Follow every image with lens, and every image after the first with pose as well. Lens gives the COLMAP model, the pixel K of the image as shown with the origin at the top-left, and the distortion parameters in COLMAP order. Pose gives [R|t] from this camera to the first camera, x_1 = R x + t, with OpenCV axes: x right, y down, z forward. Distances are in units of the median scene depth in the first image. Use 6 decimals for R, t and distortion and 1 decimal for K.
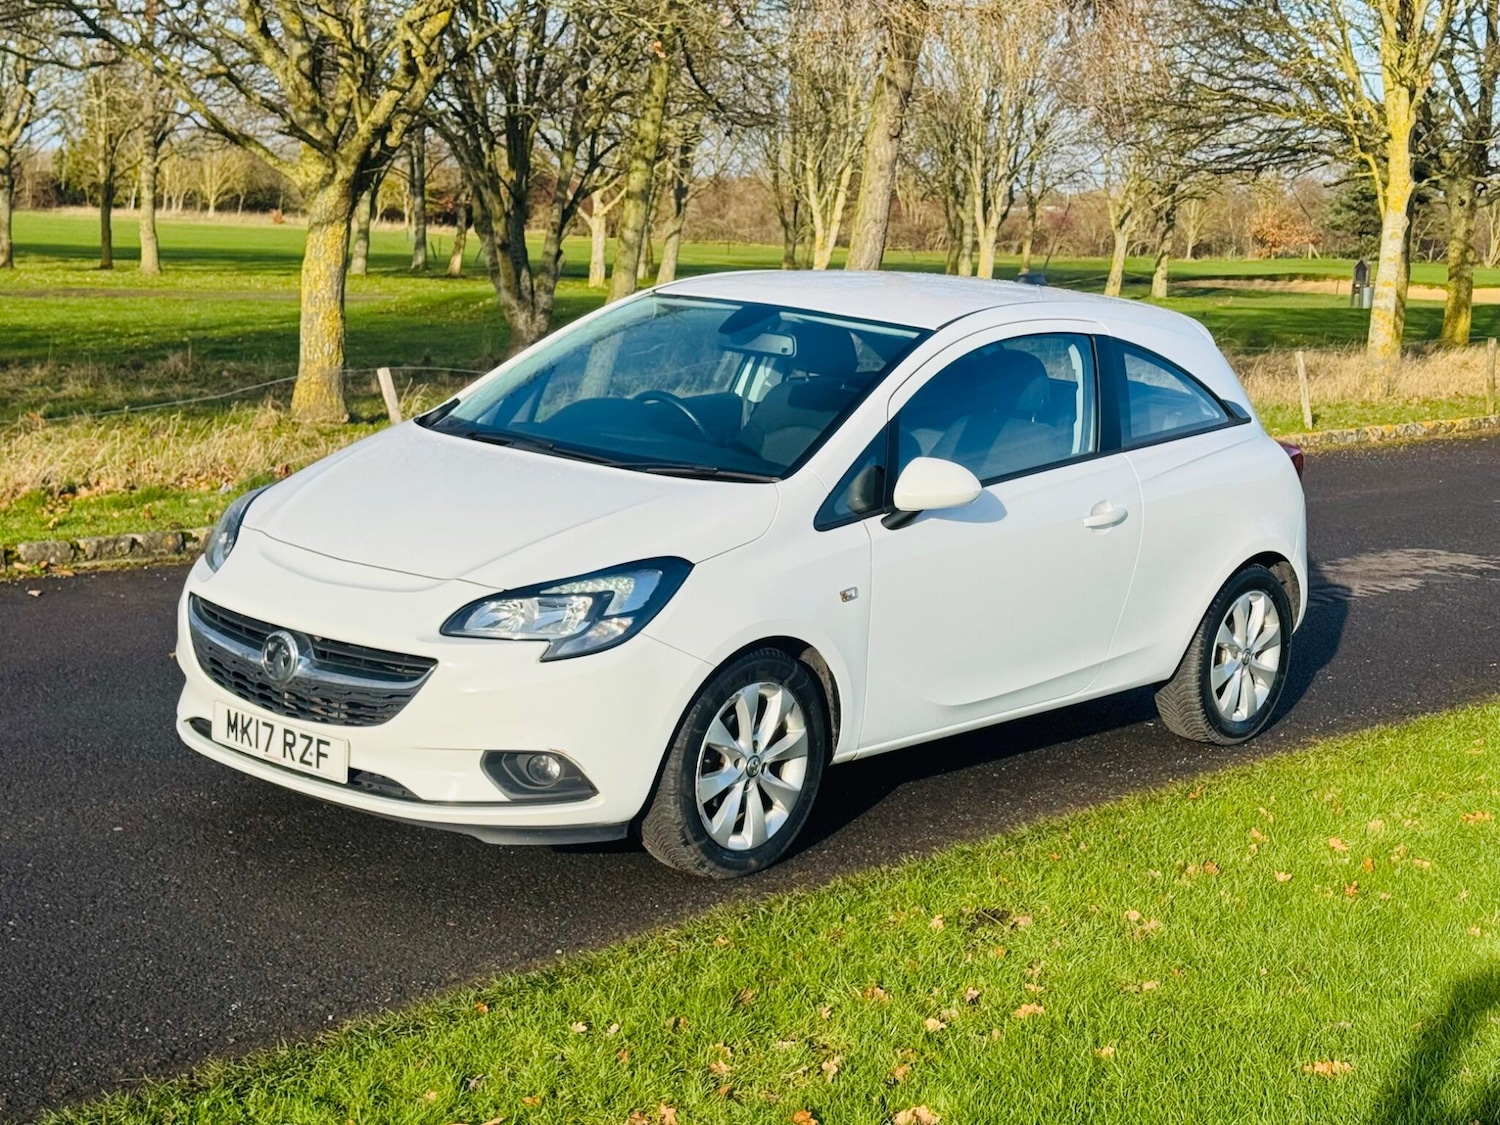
lens RADIAL K [[2347.1, 0, 750.0], [0, 2347.1, 562.5], [0, 0, 1]] dist [0.149858, -0.066876]
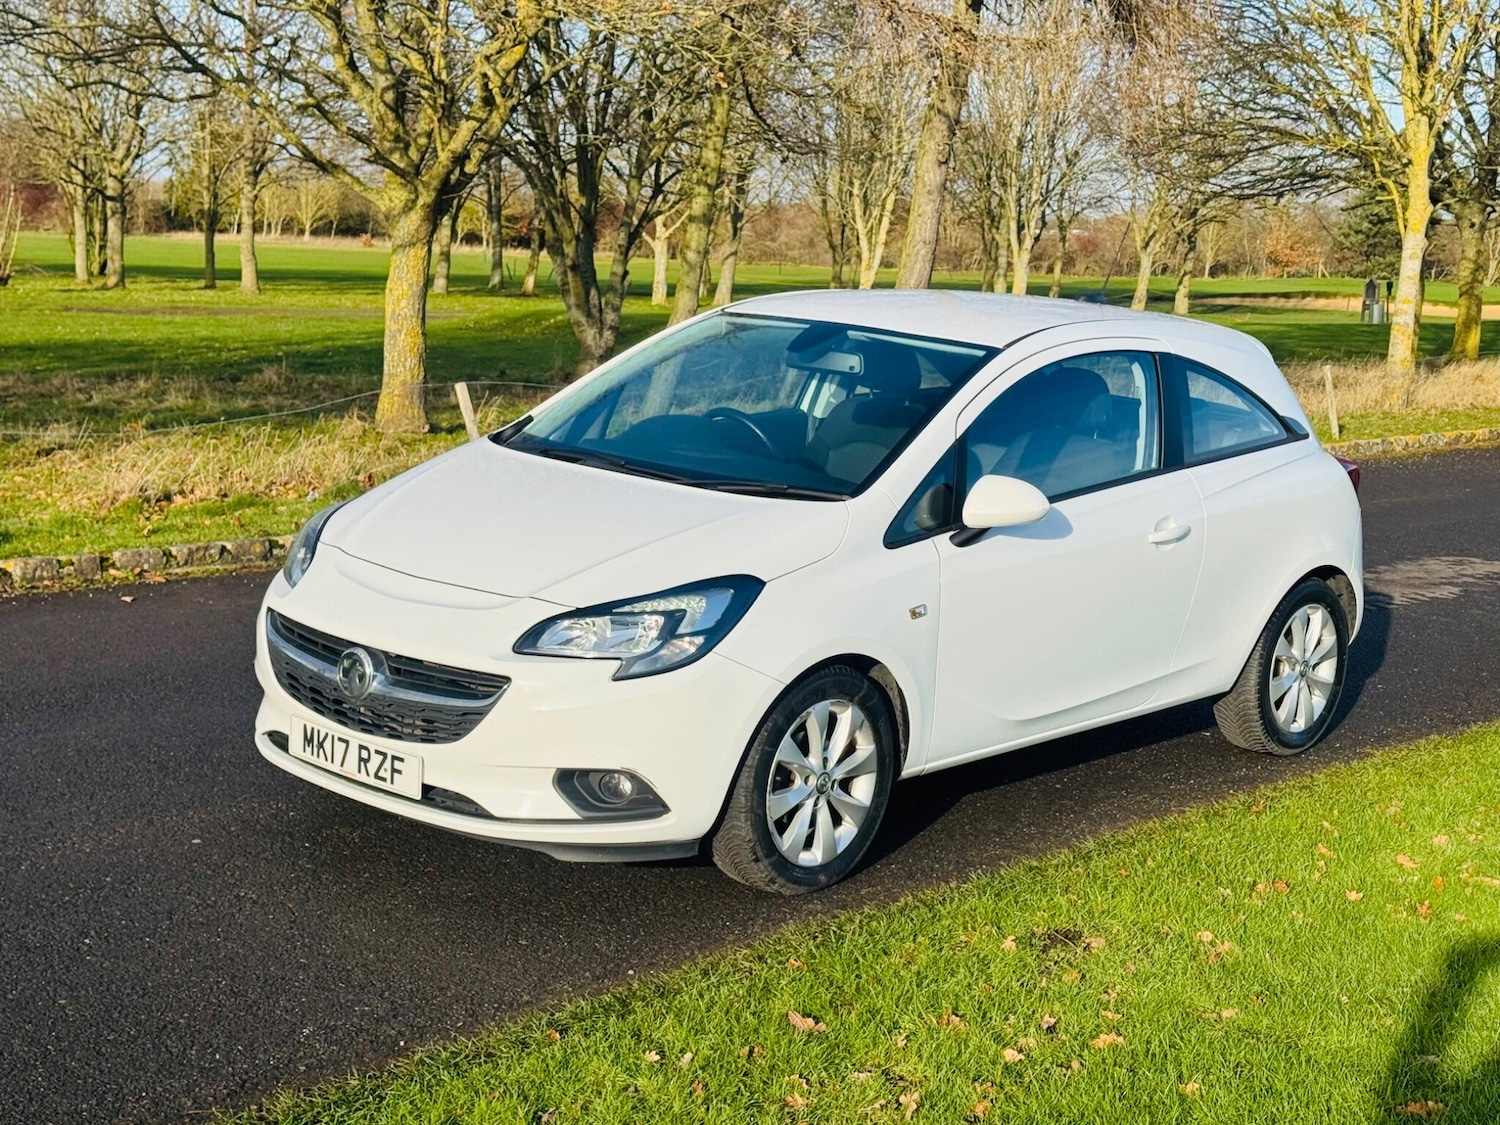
lens RADIAL K [[2150.9, 0, 750.0], [0, 2150.9, 562.5], [0, 0, 1]] dist [0.148294, -0.079264]
pose [[0.999753, 0.002396, -0.022082, -0.007566], [-0.002340, 0.999994, 0.002564, -0.007610], [0.022088, -0.002512, 0.999753, 0.060184]]
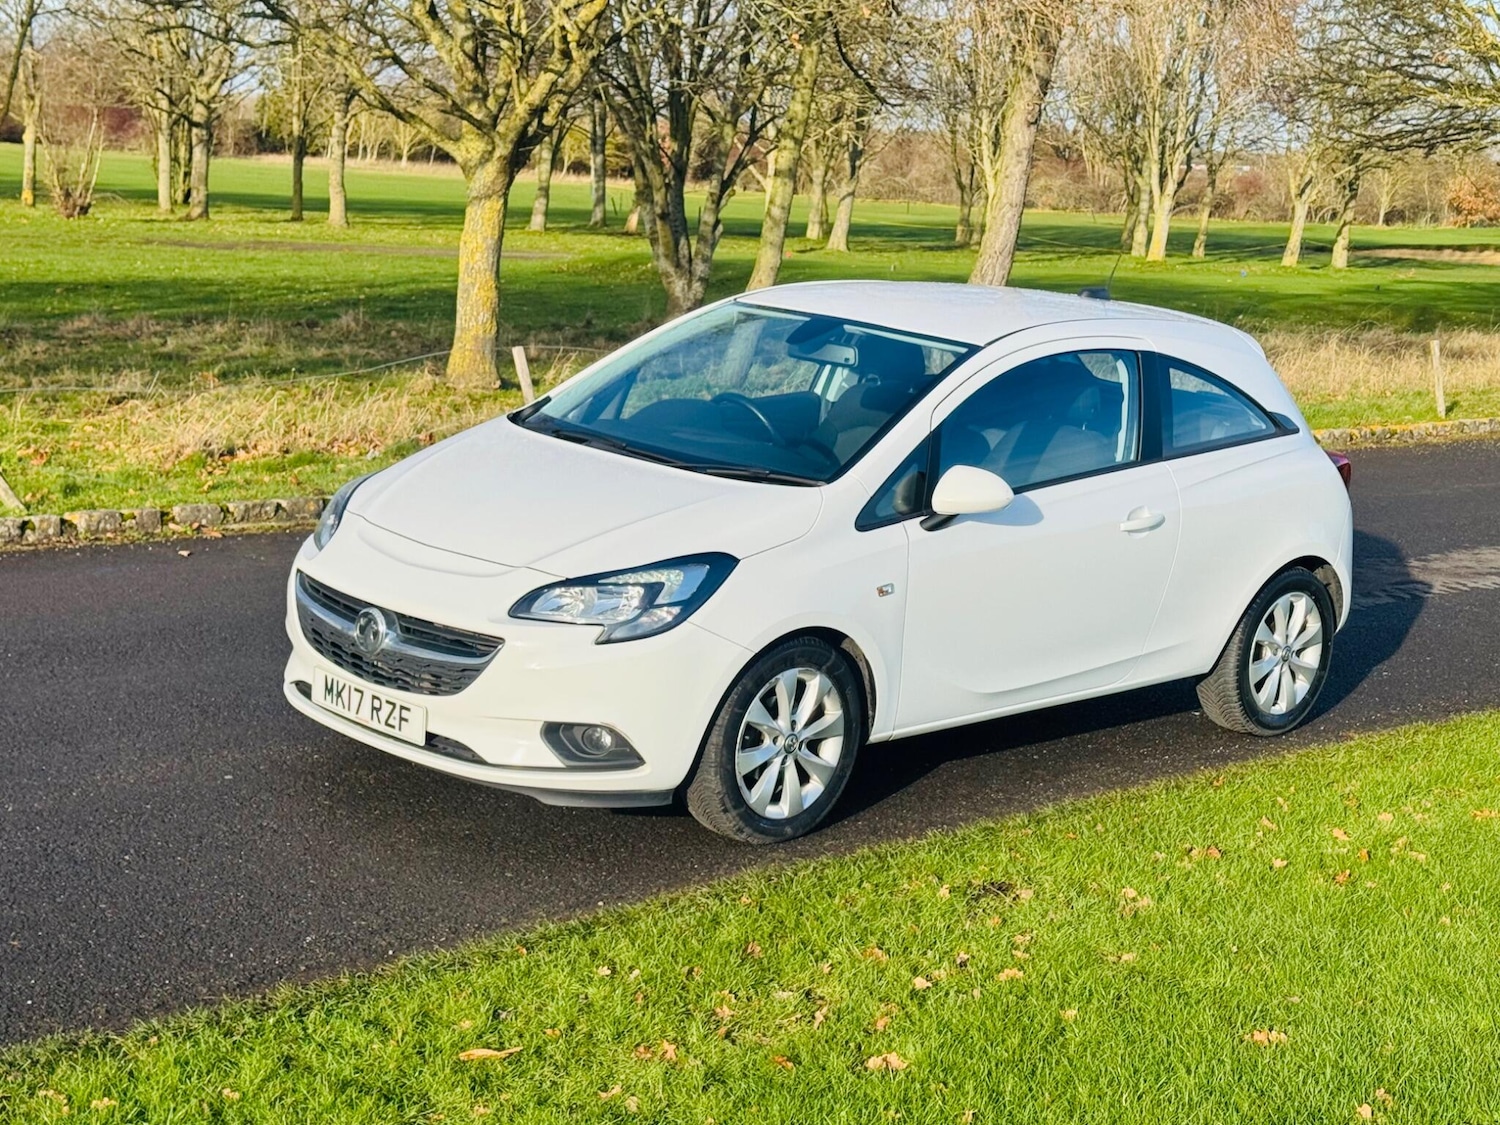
lens RADIAL K [[2347.1, 0, 750.0], [0, 2347.1, 562.5], [0, 0, 1]] dist [0.149858, -0.066876]
pose [[0.996635, 0.031498, -0.075672, 0.048536], [-0.030014, 0.999336, 0.020668, -0.015756], [0.076273, -0.018327, 0.996919, -0.076612]]
